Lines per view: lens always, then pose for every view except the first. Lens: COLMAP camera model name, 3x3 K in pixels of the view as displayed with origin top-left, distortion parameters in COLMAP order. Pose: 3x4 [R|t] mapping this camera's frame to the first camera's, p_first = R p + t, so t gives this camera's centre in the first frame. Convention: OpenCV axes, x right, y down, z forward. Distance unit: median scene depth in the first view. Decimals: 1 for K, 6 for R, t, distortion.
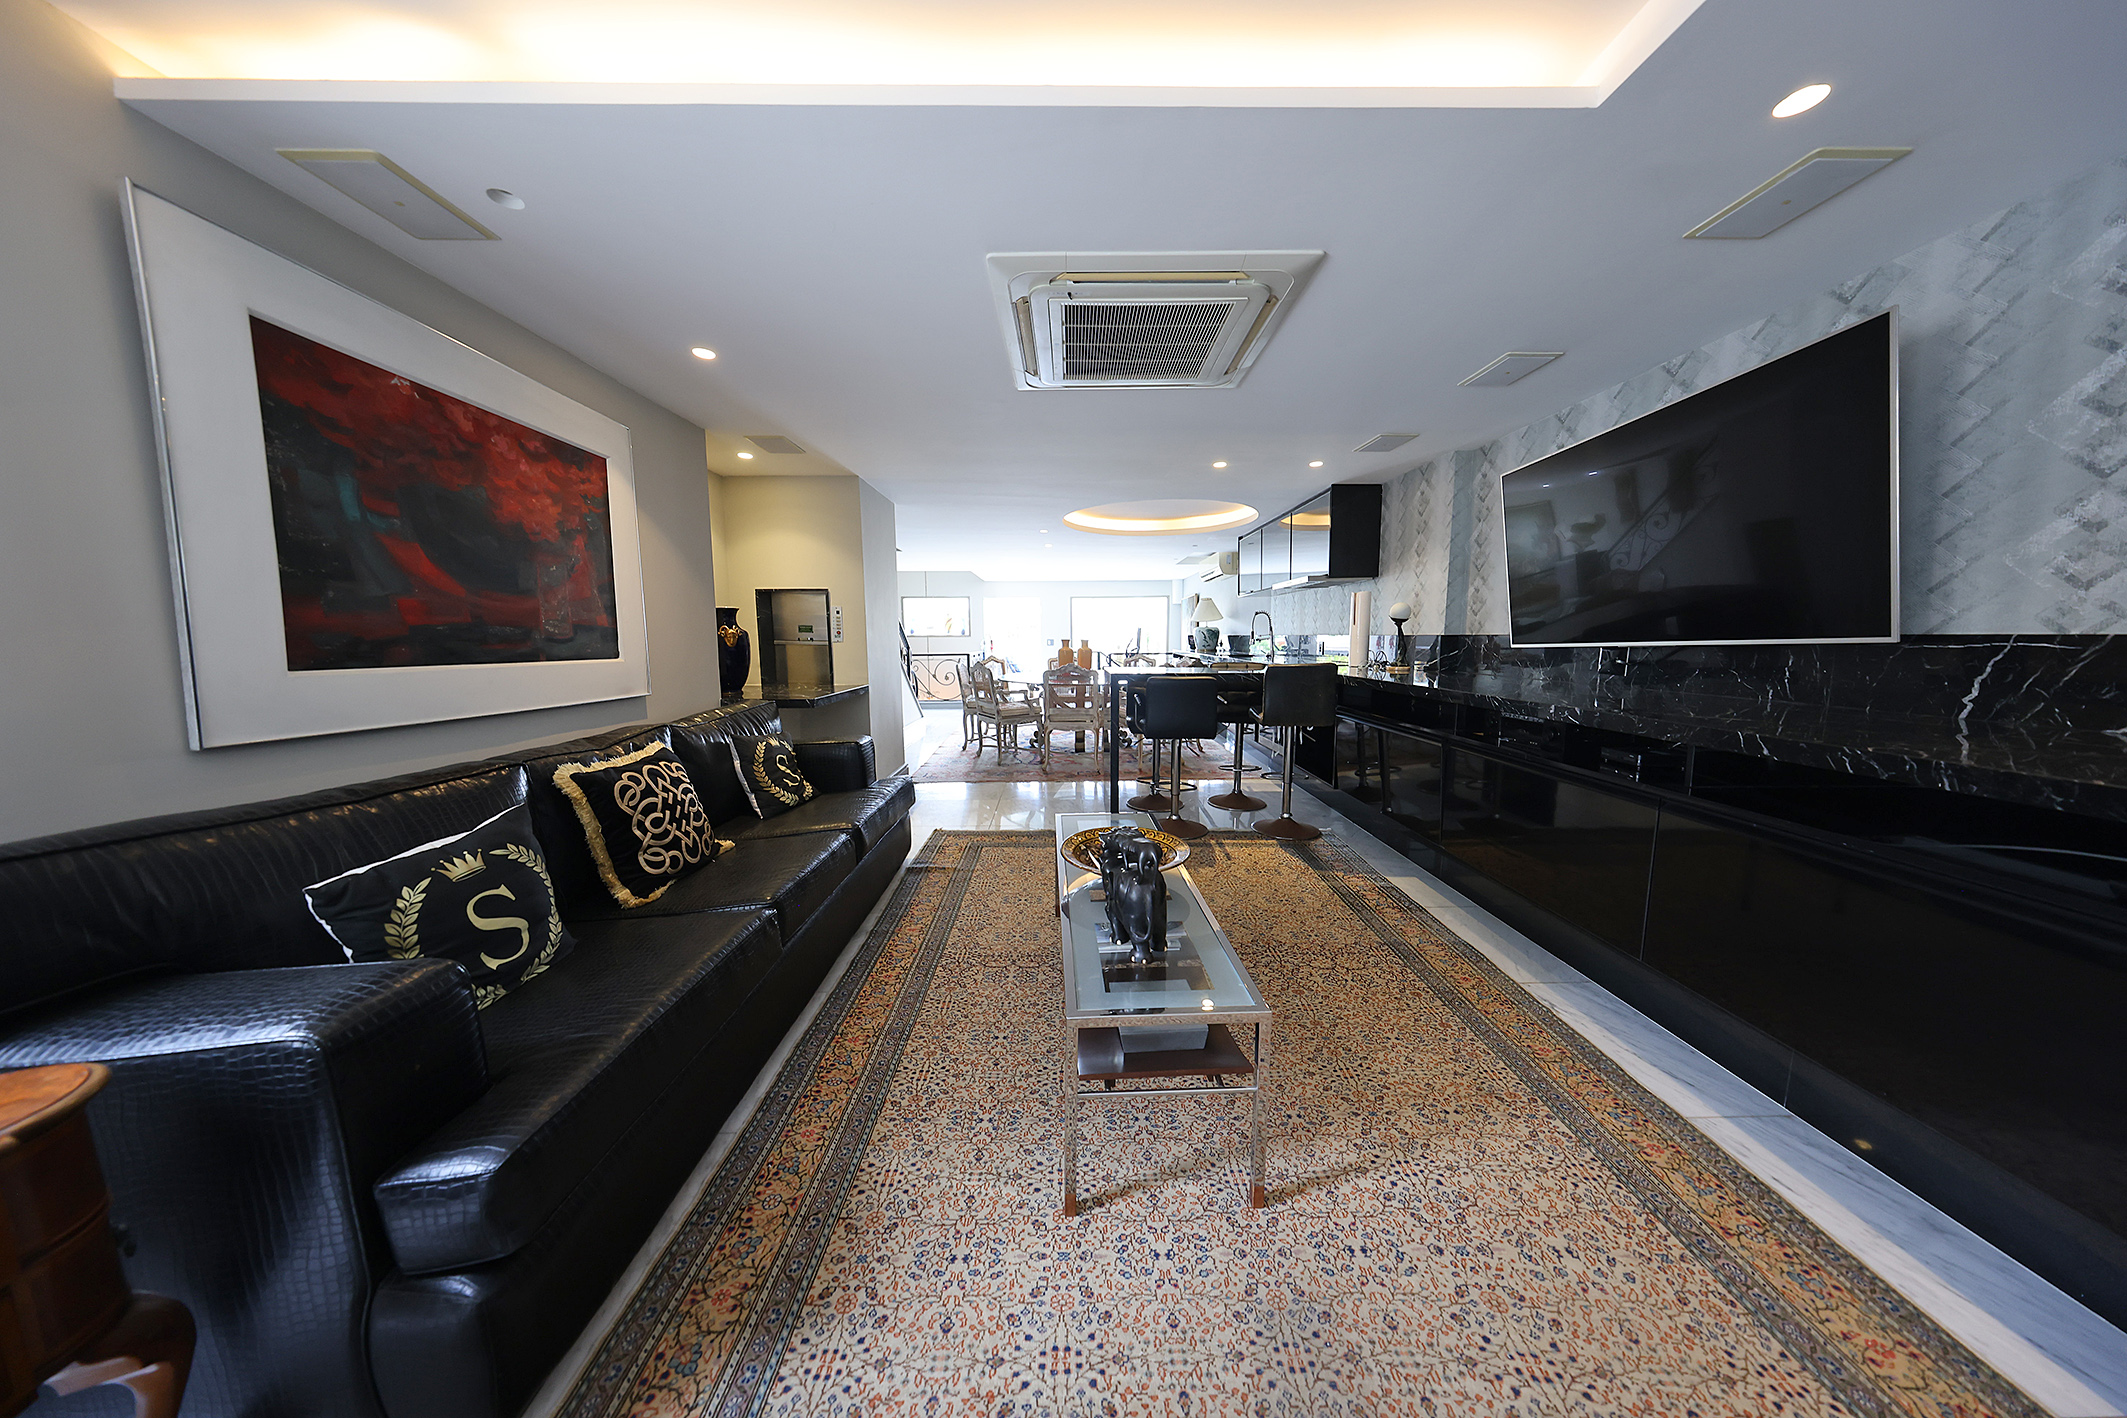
lens RADIAL K [[615.4, 0, 1069.7], [0, 615.4, 705.8], [0, 0, 1]] dist [-0.000434, 0.000249]
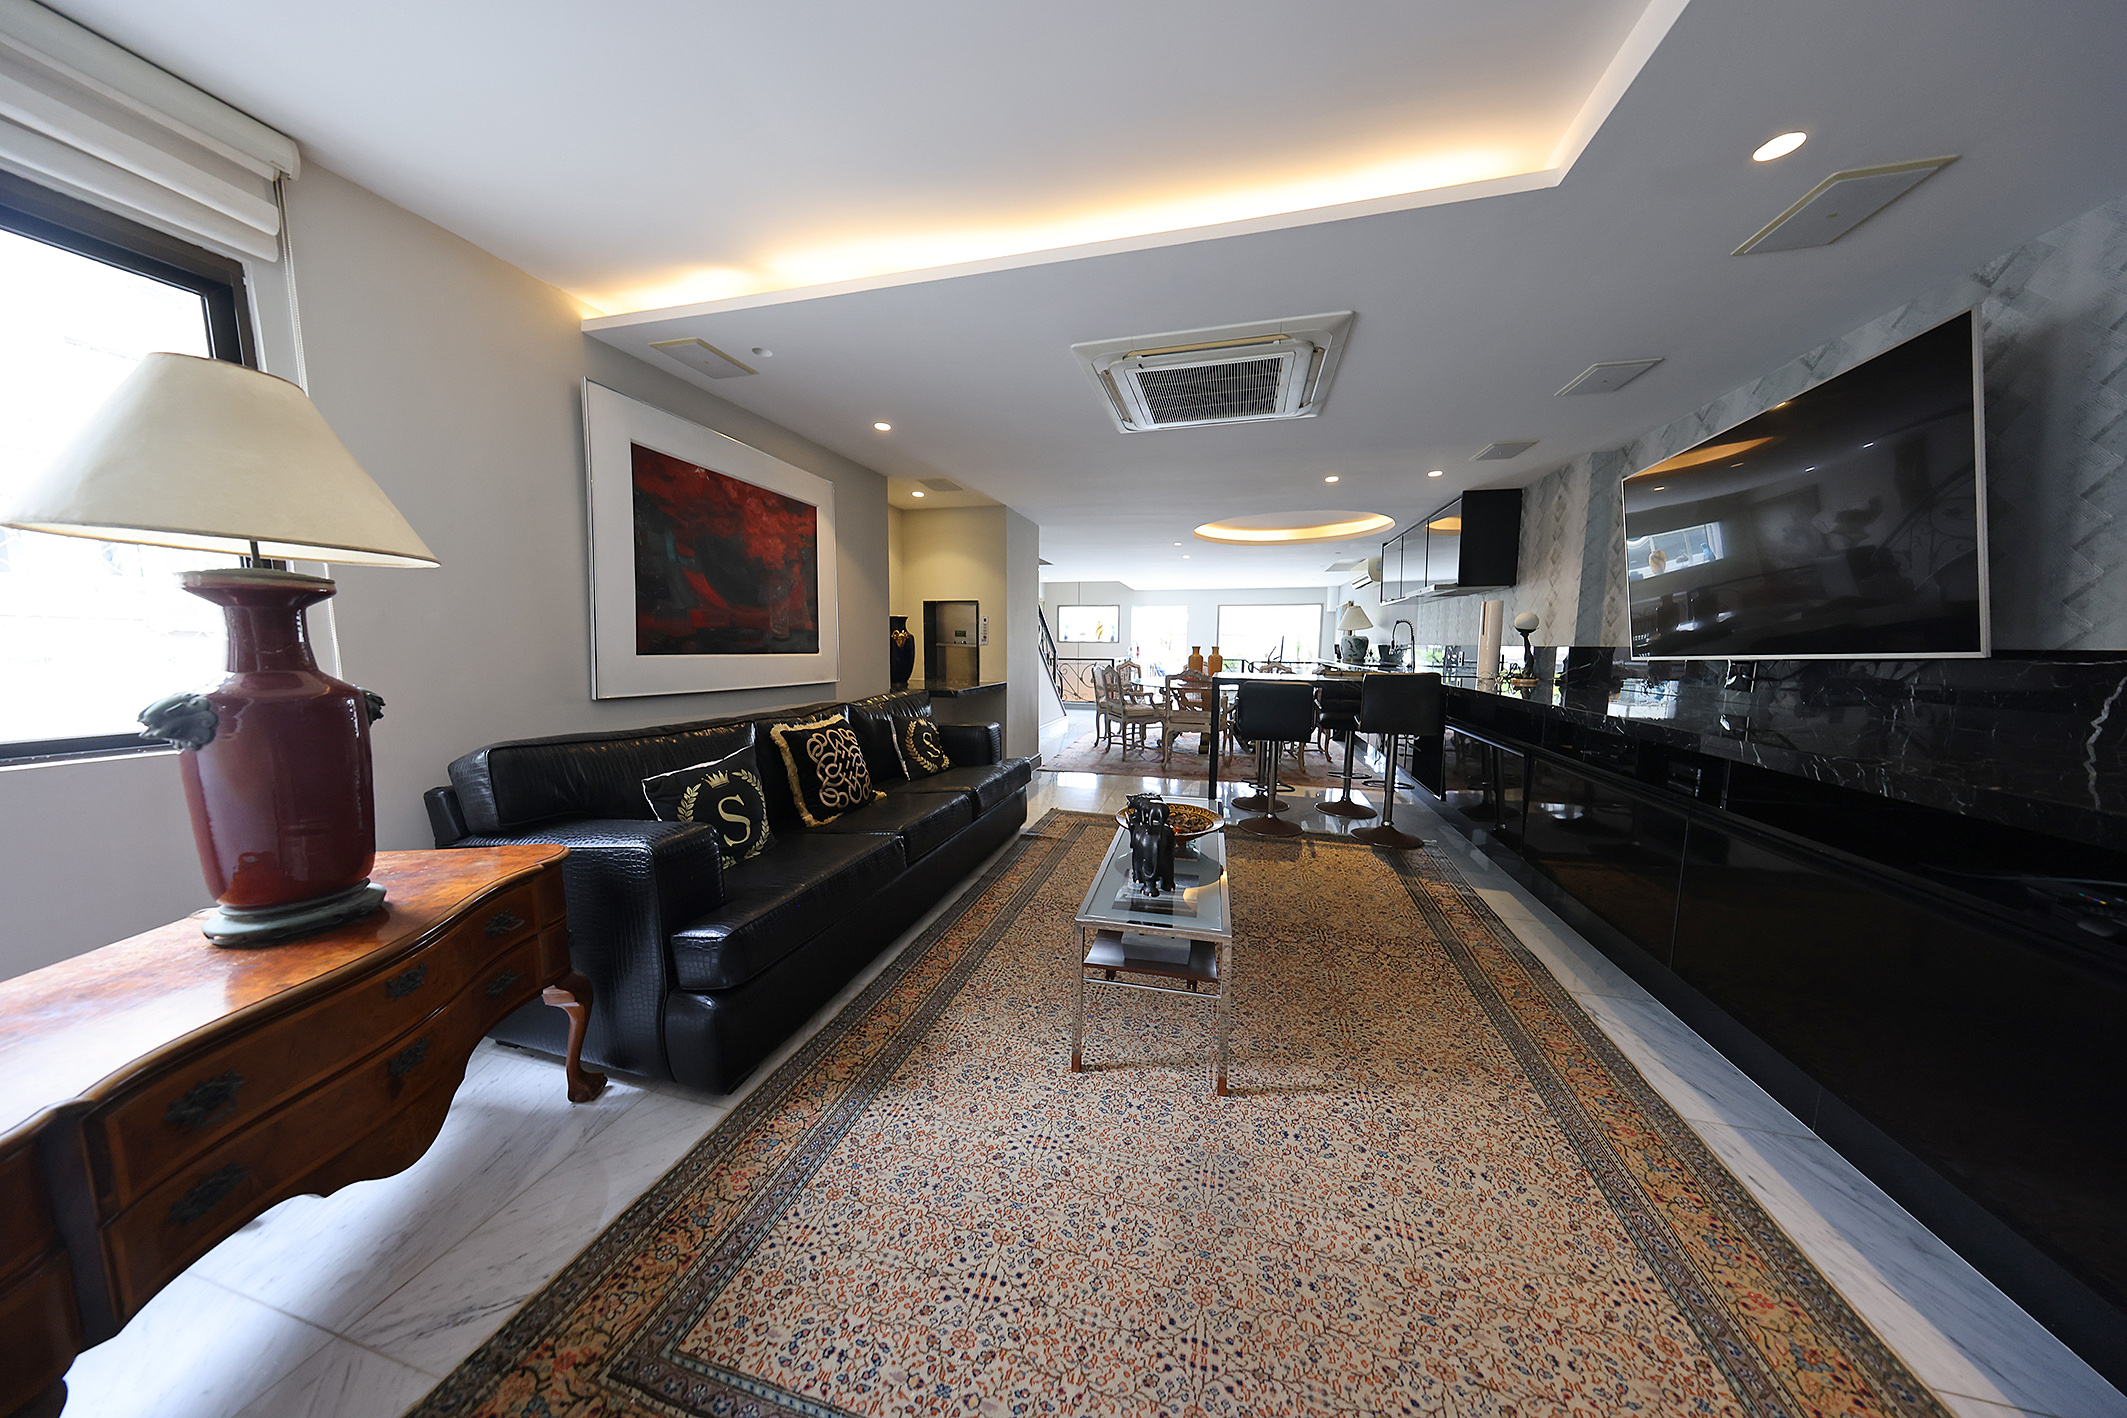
lens RADIAL K [[601.6, 0, 1062.7], [0, 601.6, 700.7], [0, 0, 1]] dist [0.000142, 0.000047]
pose [[0.965076, 0.039016, -0.259047, 0.159021], [-0.043478, 0.998988, -0.011516, 0.022773], [0.258336, 0.022377, 0.965796, -0.163114]]
